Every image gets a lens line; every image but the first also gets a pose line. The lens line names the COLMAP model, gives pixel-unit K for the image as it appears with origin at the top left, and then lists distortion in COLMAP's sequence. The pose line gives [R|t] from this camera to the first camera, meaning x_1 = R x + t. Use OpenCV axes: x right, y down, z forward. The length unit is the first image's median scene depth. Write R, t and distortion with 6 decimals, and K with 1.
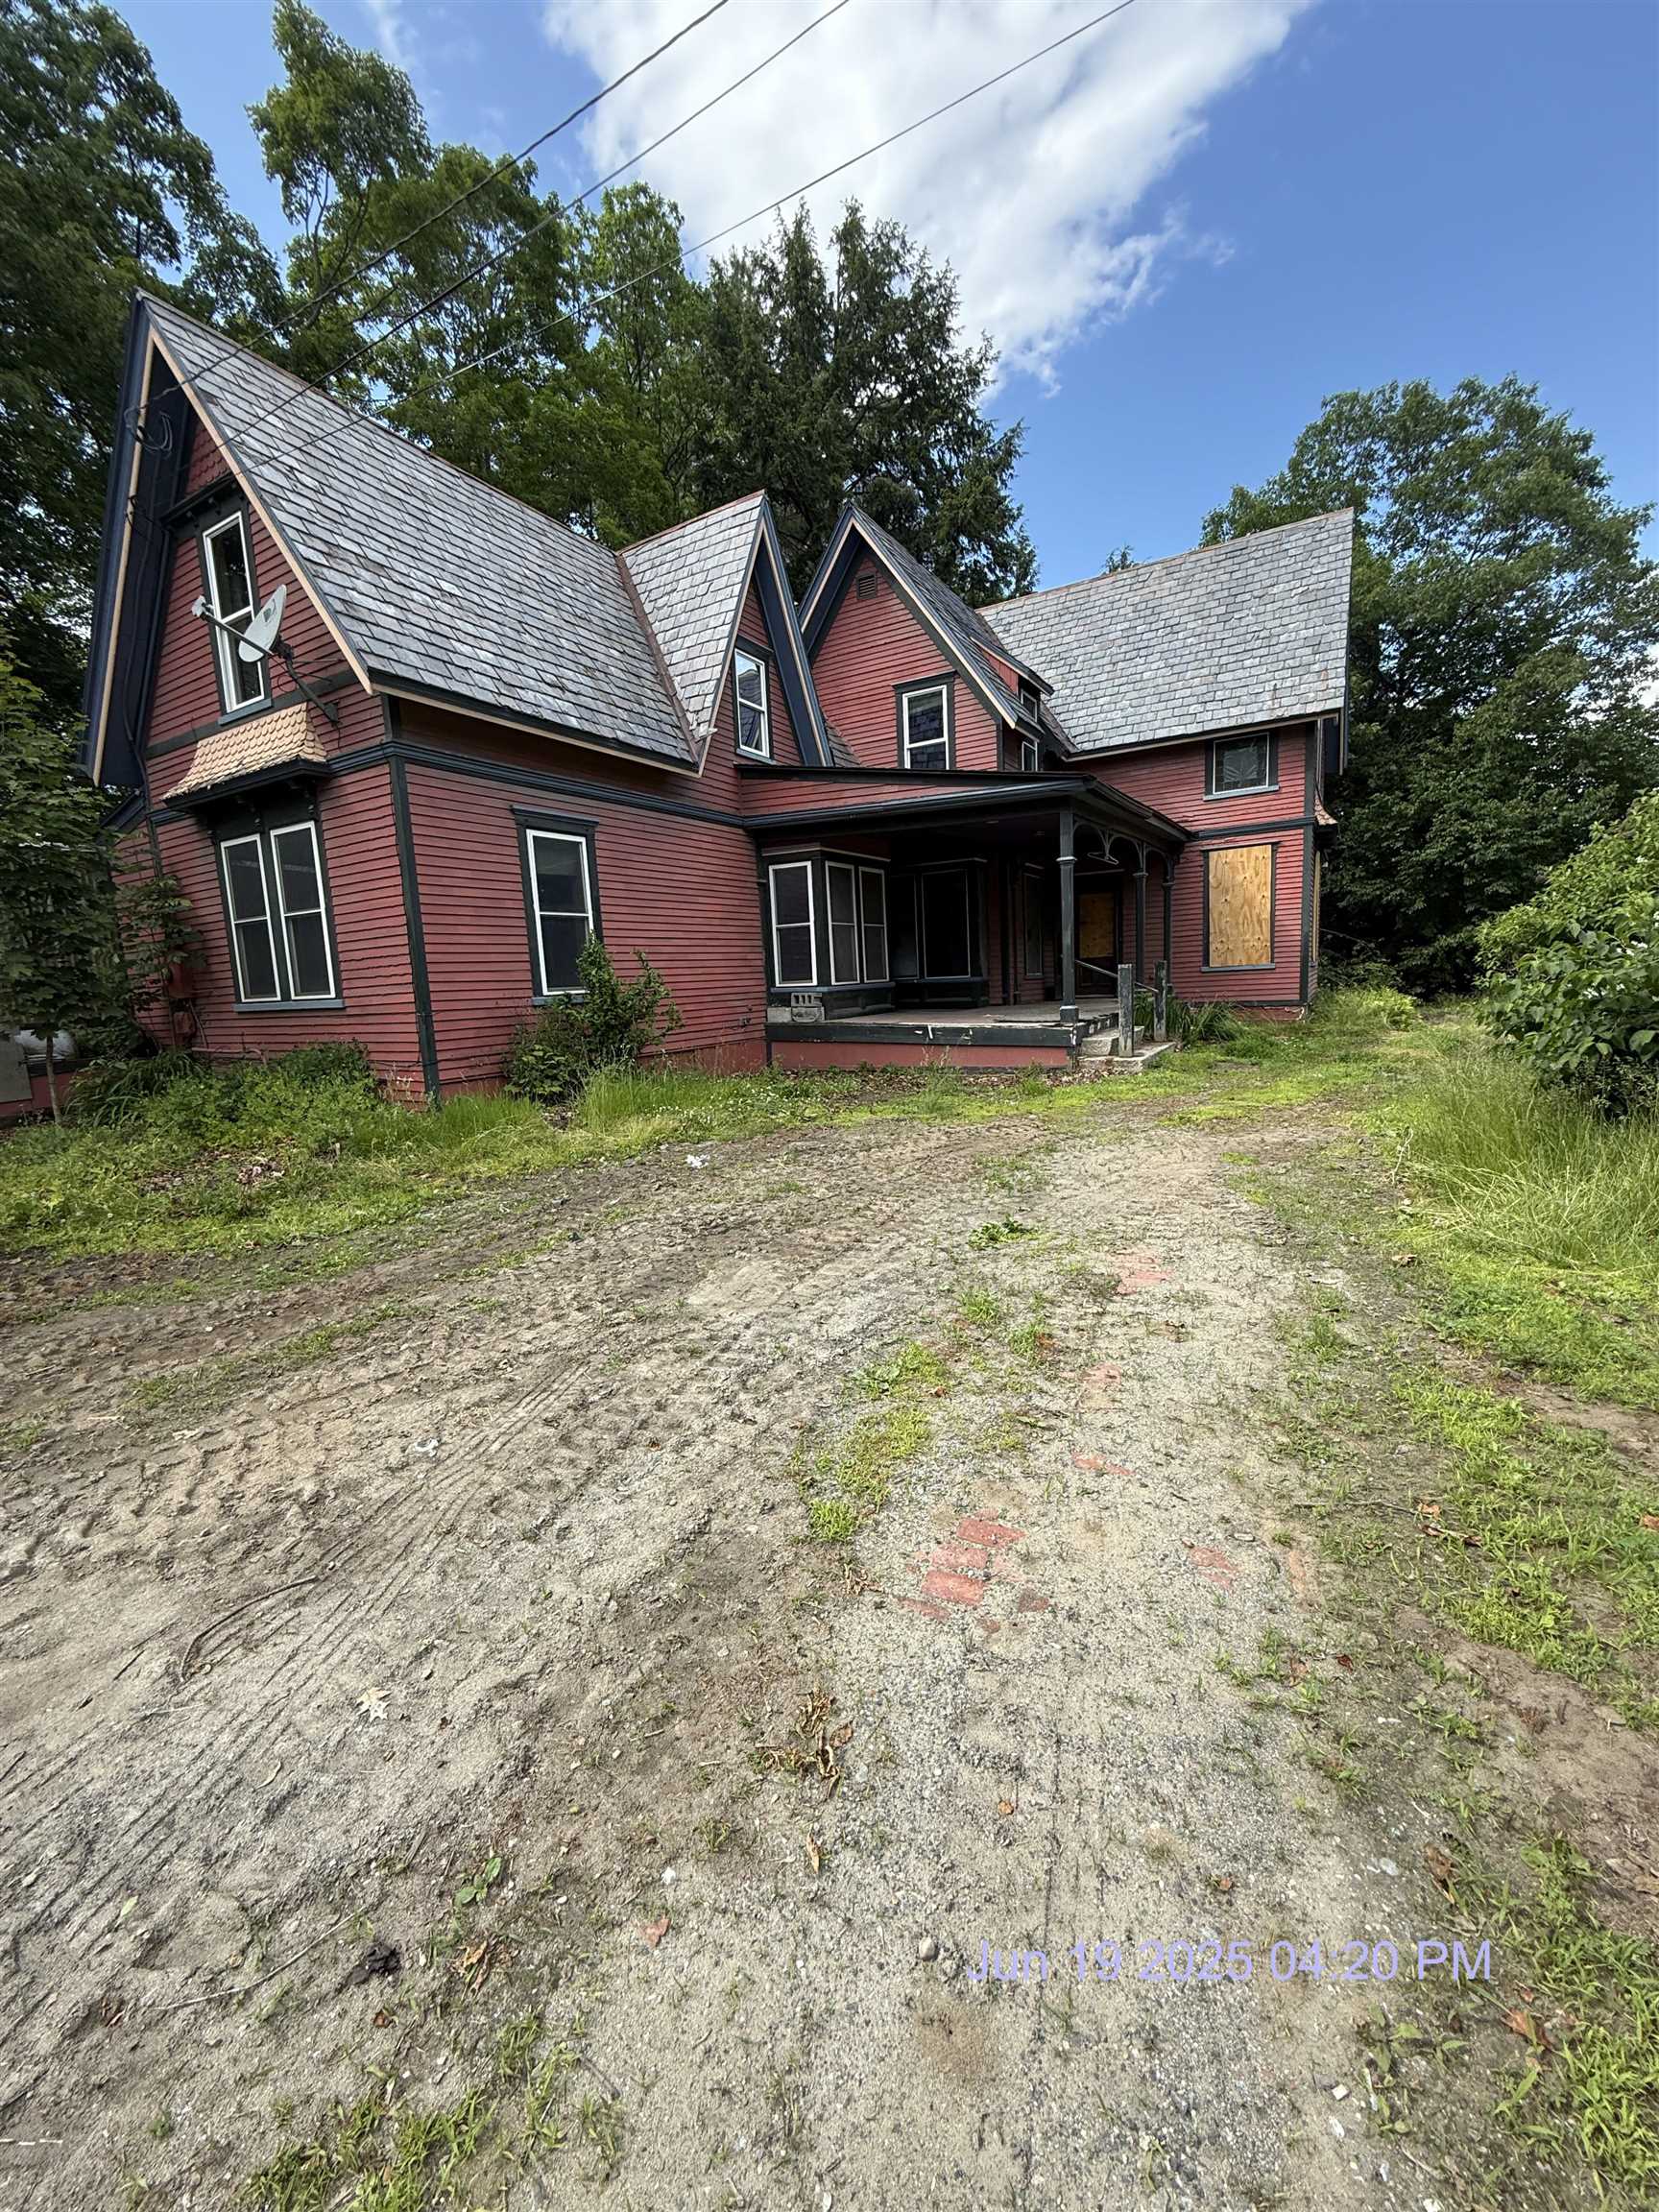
lens RADIAL K [[877.0, 0, 829.5], [0, 877.0, 1106.0], [0, 0, 1]] dist [-0.001827, 0.000423]
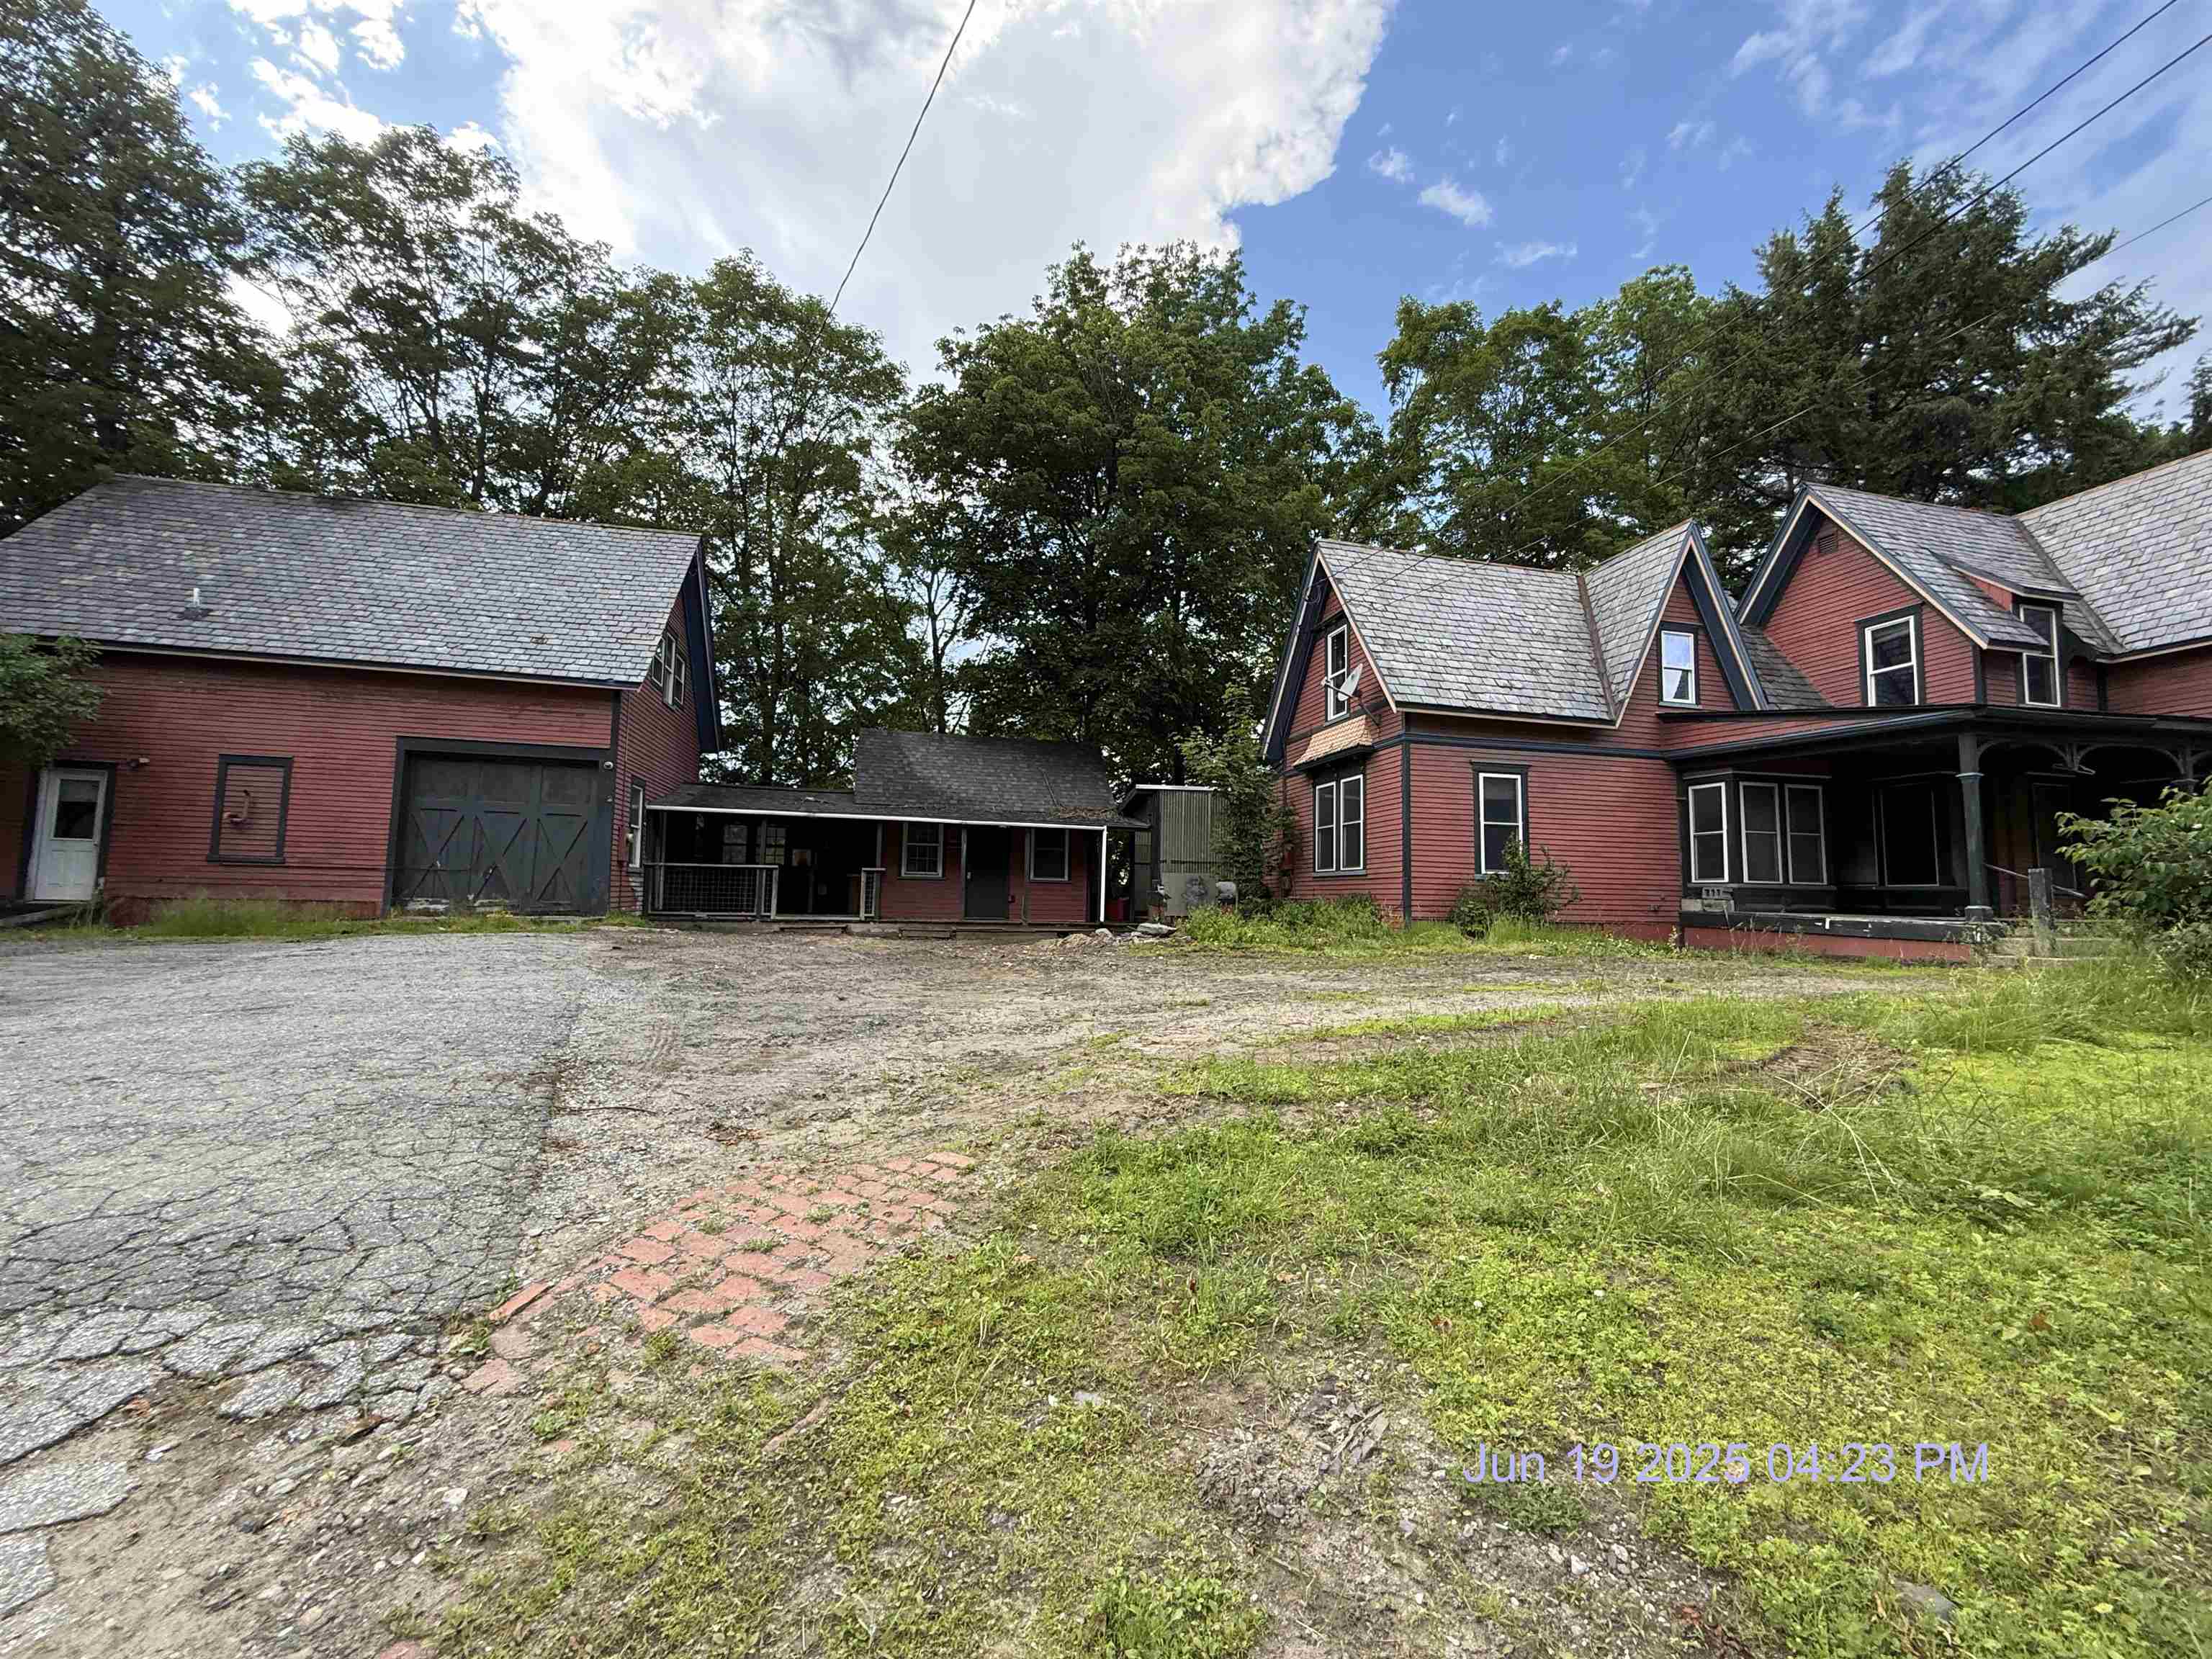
lens RADIAL K [[877.0, 0, 1115.7], [0, 877.0, 825.5], [0, 0, 1]] dist [-0.001827, 0.000423]
pose [[0.701500, -0.001446, -0.712668, 0.275803], [-0.154619, 0.975870, -0.154177, 0.110353], [0.695694, 0.218347, 0.684349, -0.458582]]
